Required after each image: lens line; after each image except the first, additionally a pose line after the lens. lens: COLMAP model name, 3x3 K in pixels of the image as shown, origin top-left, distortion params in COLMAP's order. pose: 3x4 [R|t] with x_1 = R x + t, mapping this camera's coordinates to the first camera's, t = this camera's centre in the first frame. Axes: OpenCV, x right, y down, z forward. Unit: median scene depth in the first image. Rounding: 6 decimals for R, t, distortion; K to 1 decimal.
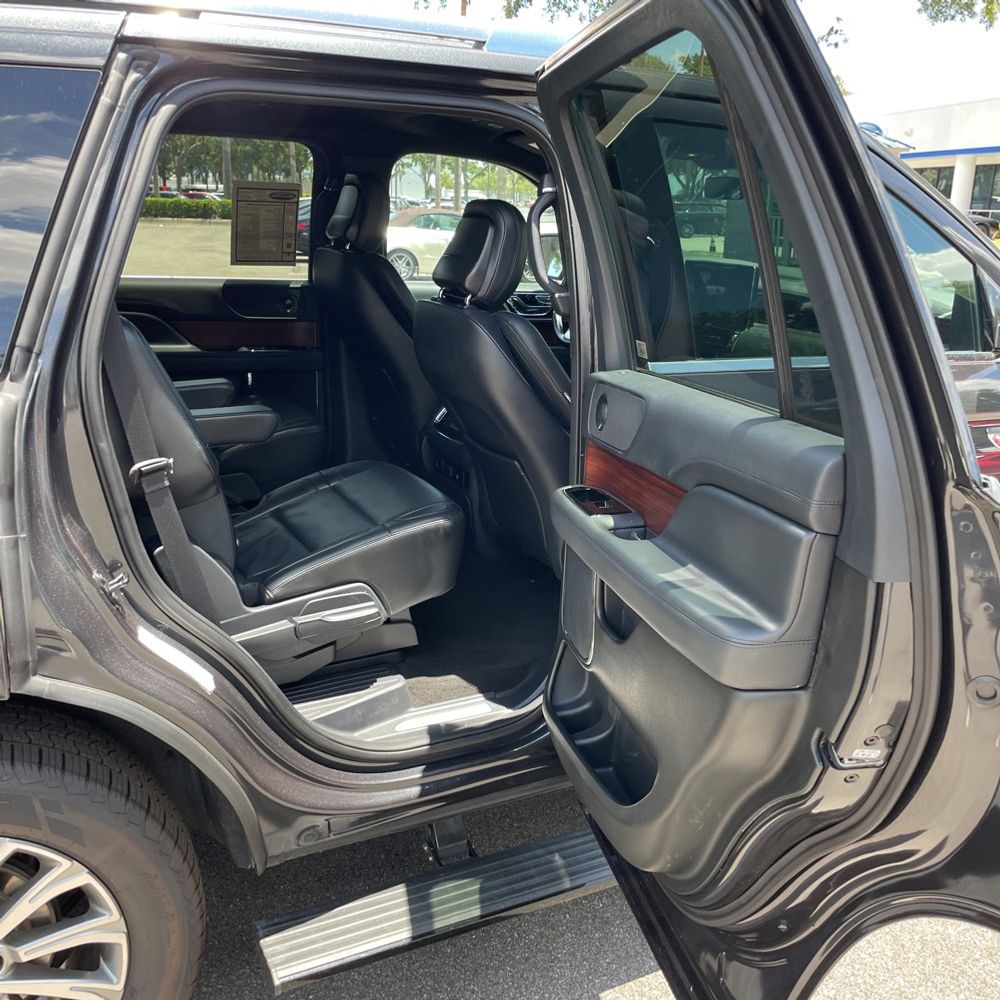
lens RADIAL K [[1024.6, 0, 514.2], [0, 1024.6, 508.0], [0, 0, 1]] dist [0.041402, 0.000000]
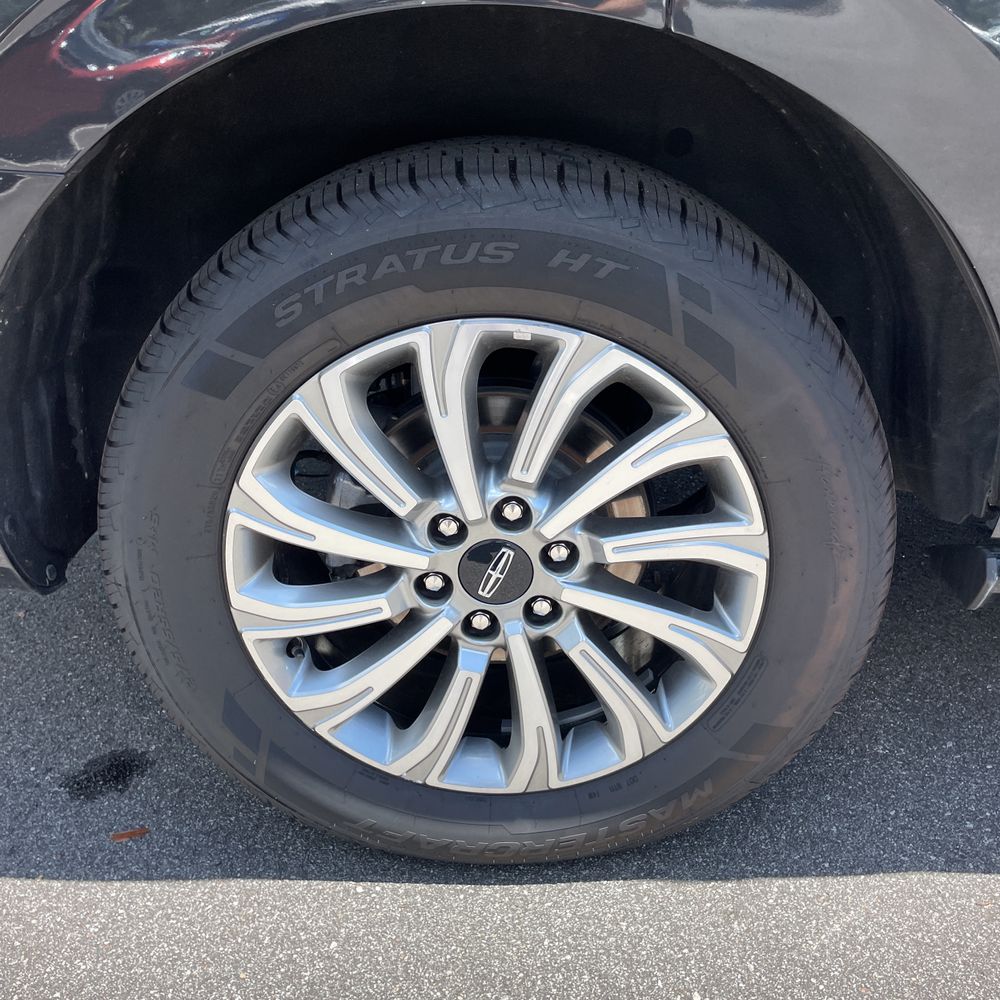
lens RADIAL K [[1024.6, 0, 508.8], [0, 1024.6, 500.0], [0, 0, 1]] dist [0.041402, 0.000000]
pose [[0.877459, 0.176813, -0.445874, -0.246694], [-0.099460, 0.976444, 0.191480, 0.276551], [0.469227, -0.123669, 0.874375, 0.419465]]
